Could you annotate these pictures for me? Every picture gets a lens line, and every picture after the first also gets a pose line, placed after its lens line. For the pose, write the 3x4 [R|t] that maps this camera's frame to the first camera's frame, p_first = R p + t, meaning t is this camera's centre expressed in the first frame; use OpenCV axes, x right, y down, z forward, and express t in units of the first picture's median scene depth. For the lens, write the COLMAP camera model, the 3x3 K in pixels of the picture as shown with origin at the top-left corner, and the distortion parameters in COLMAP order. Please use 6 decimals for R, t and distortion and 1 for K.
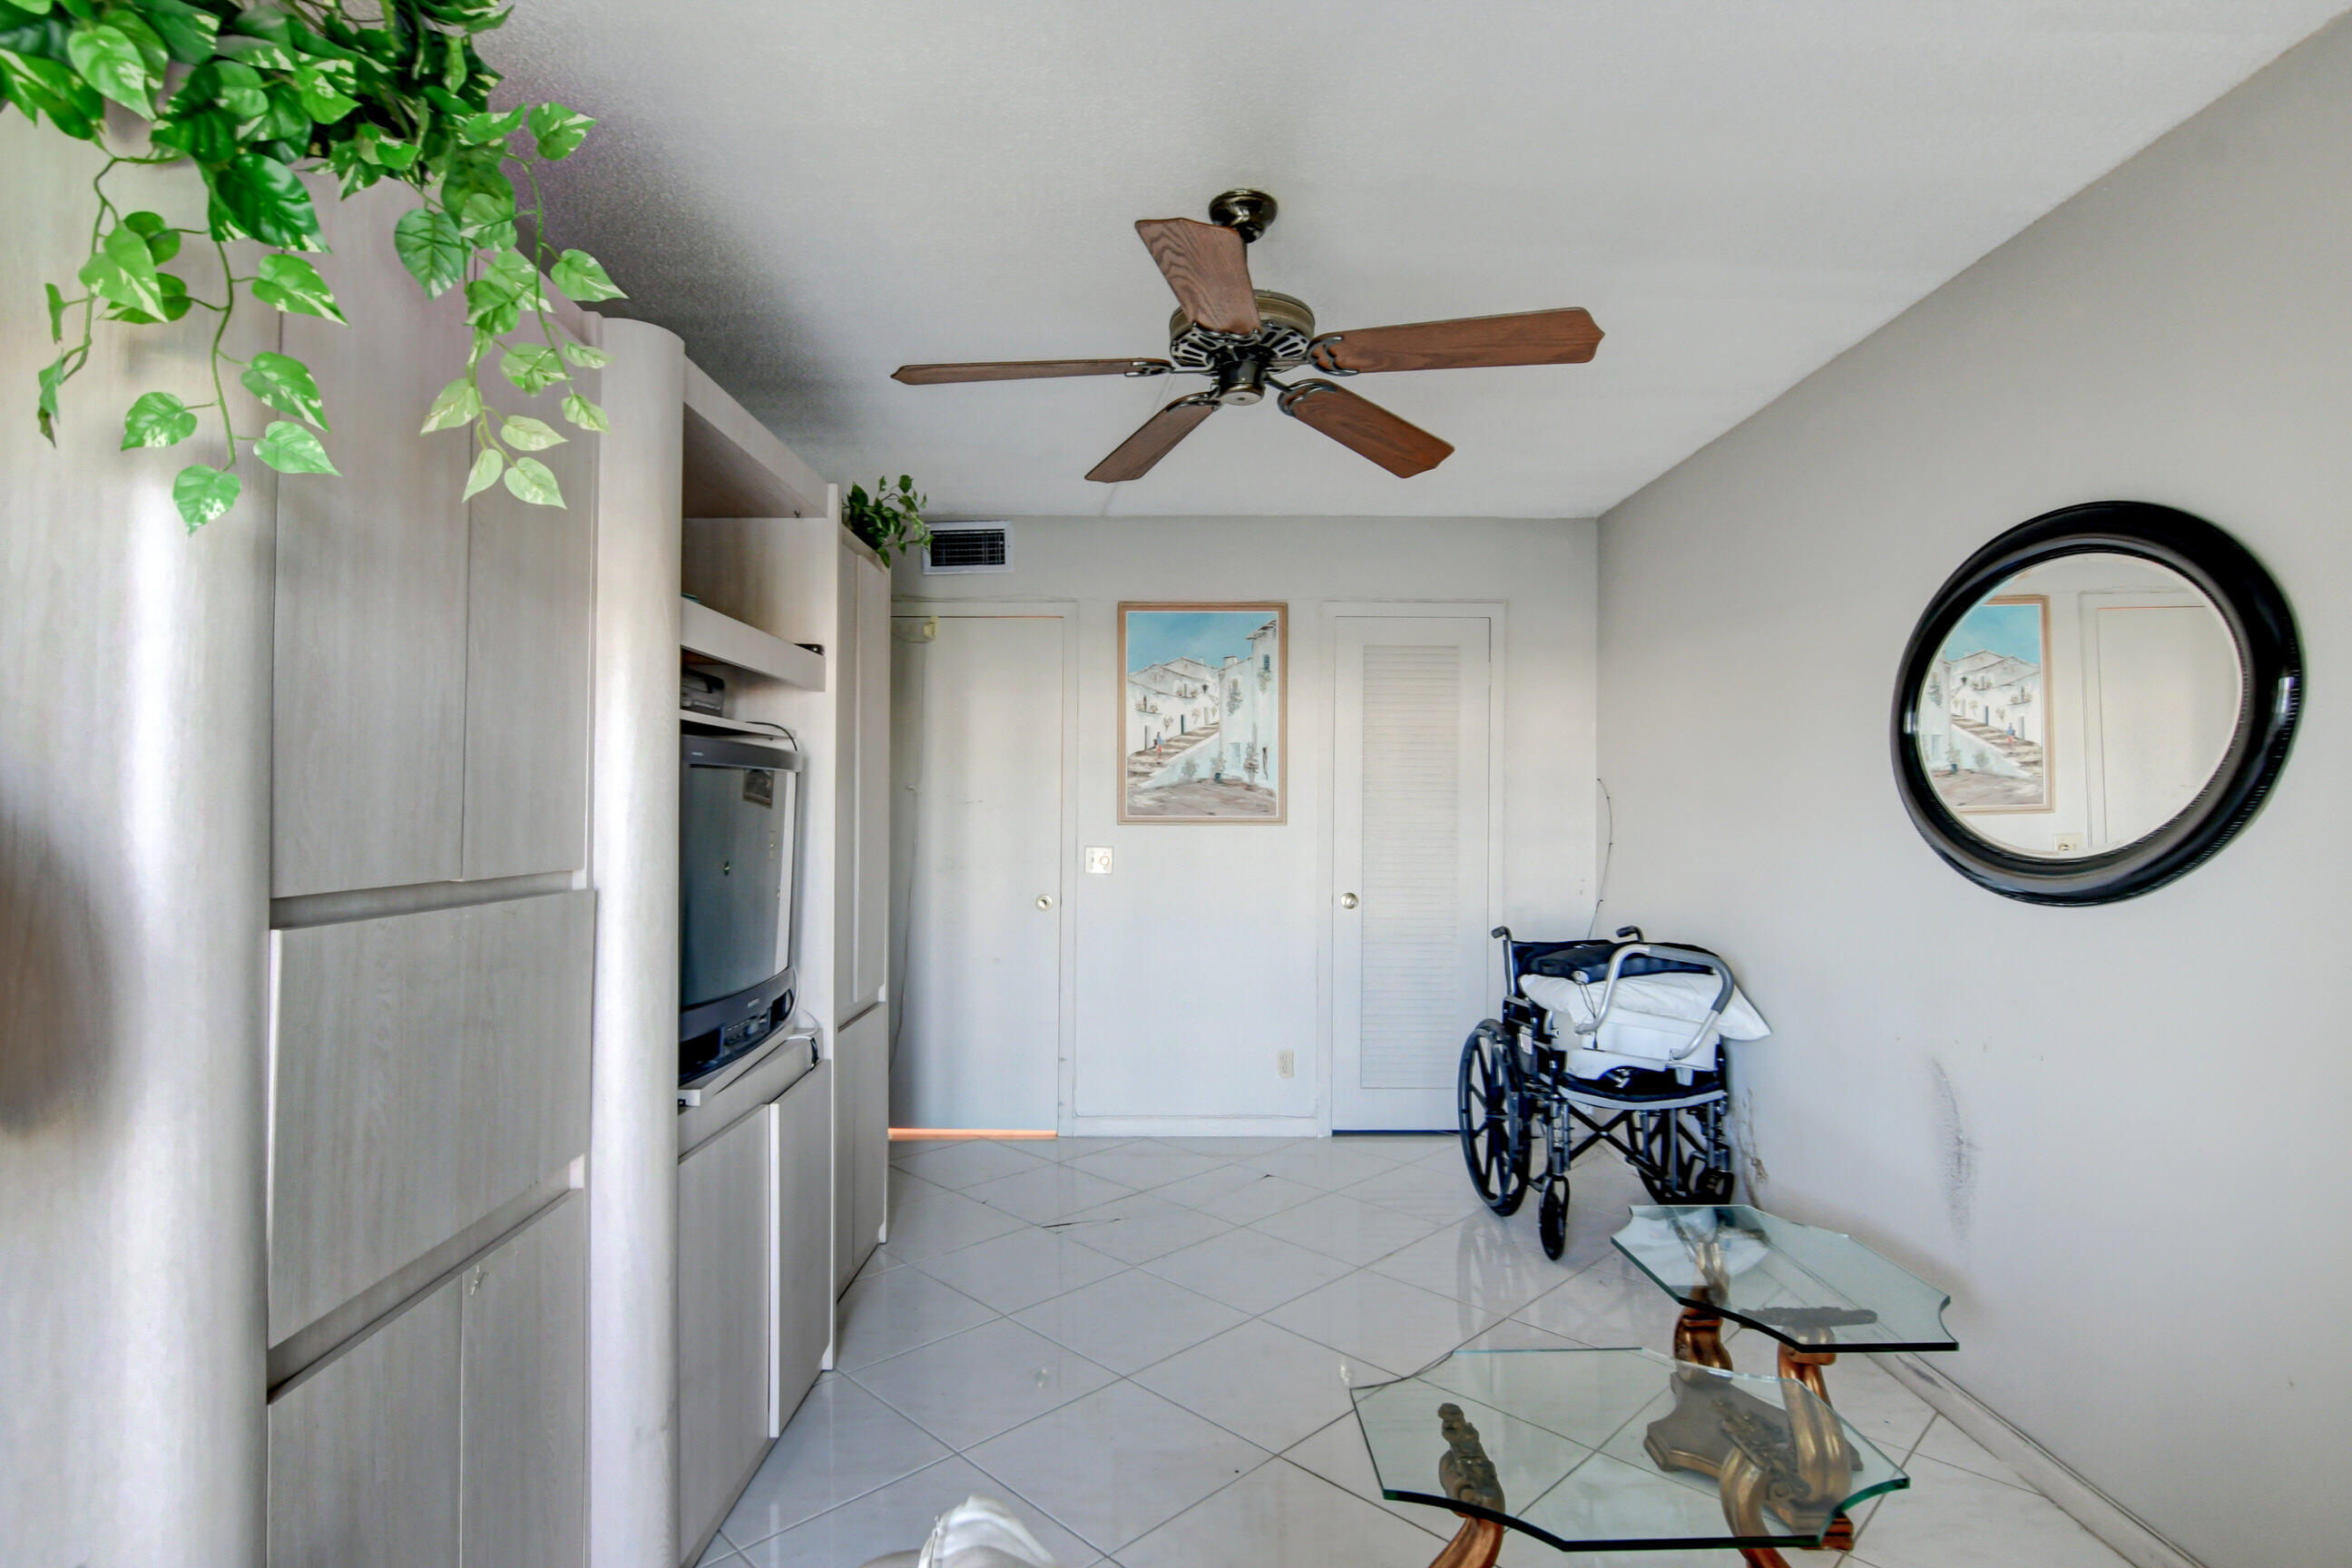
lens RADIAL K [[1149.9, 0, 1171.8], [0, 1149.9, 802.9], [0, 0, 1]] dist [-0.028436, 0.010054]
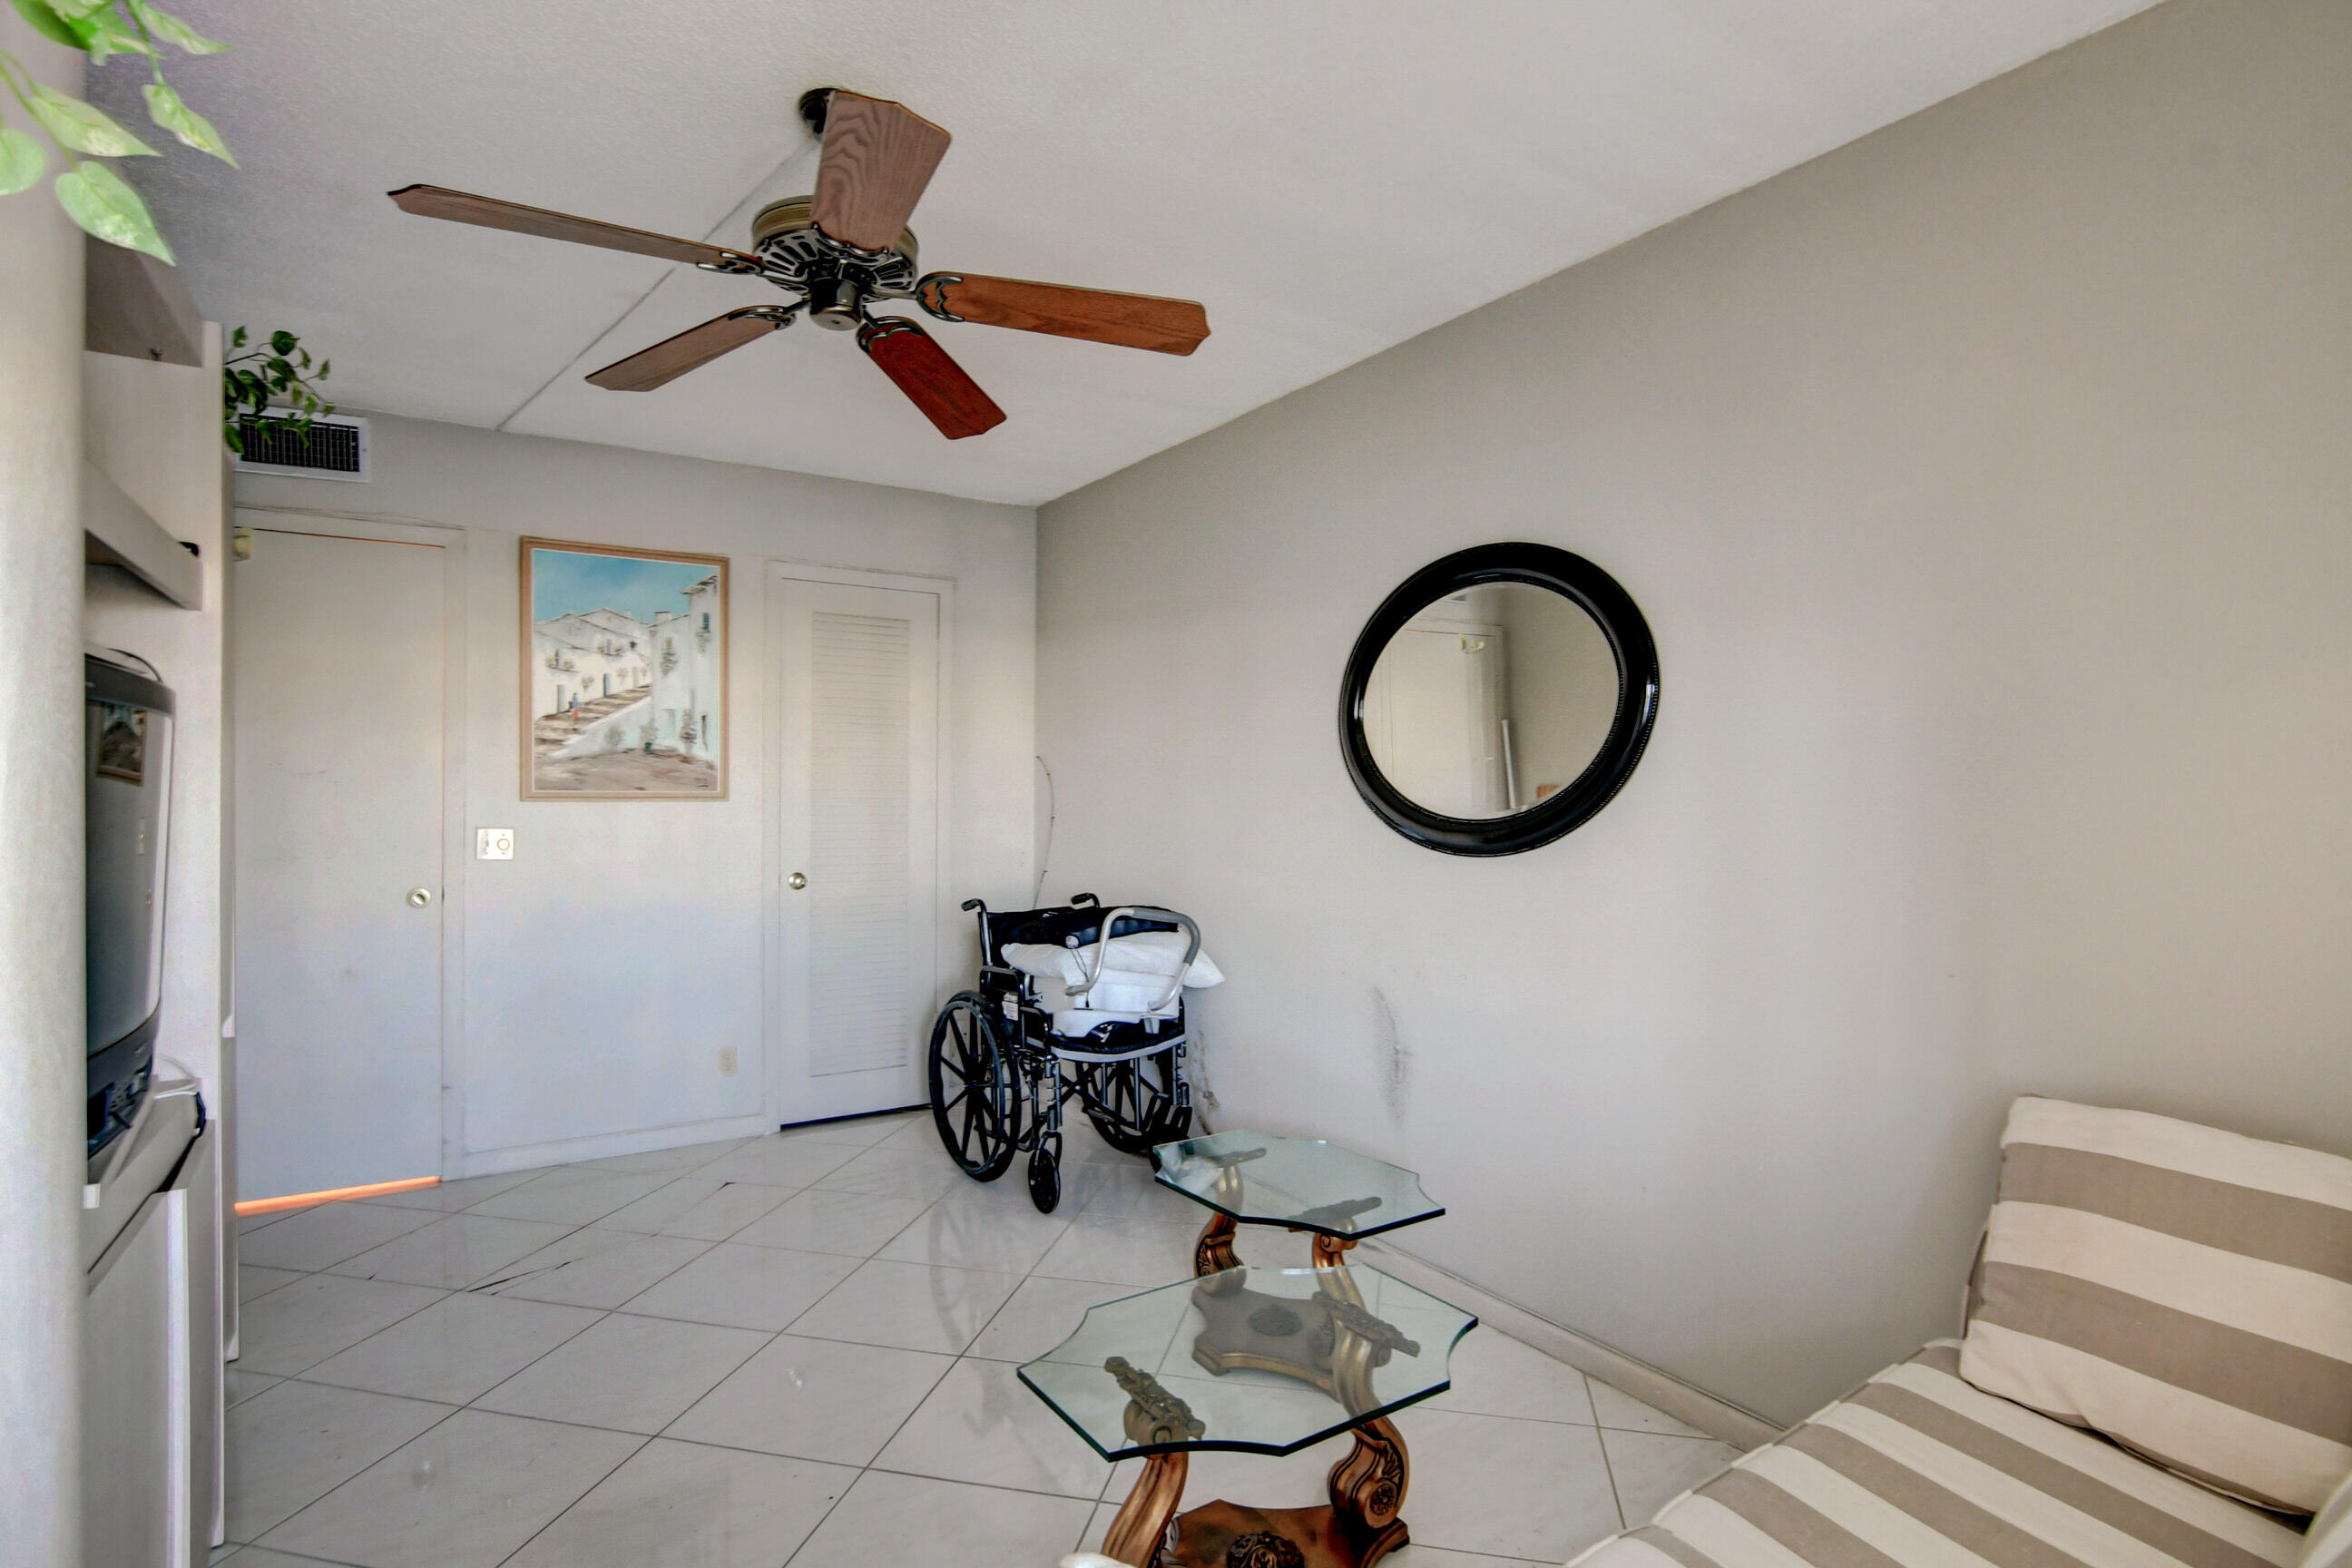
lens RADIAL K [[1152.0, 0, 1163.3], [0, 1152.0, 803.6], [0, 0, 1]] dist [-0.028869, 0.011015]
pose [[0.848360, -0.004913, 0.529397, -0.119572], [-0.004121, 0.999865, 0.015882, 0.007334], [-0.529404, -0.015655, 0.848226, 0.053717]]
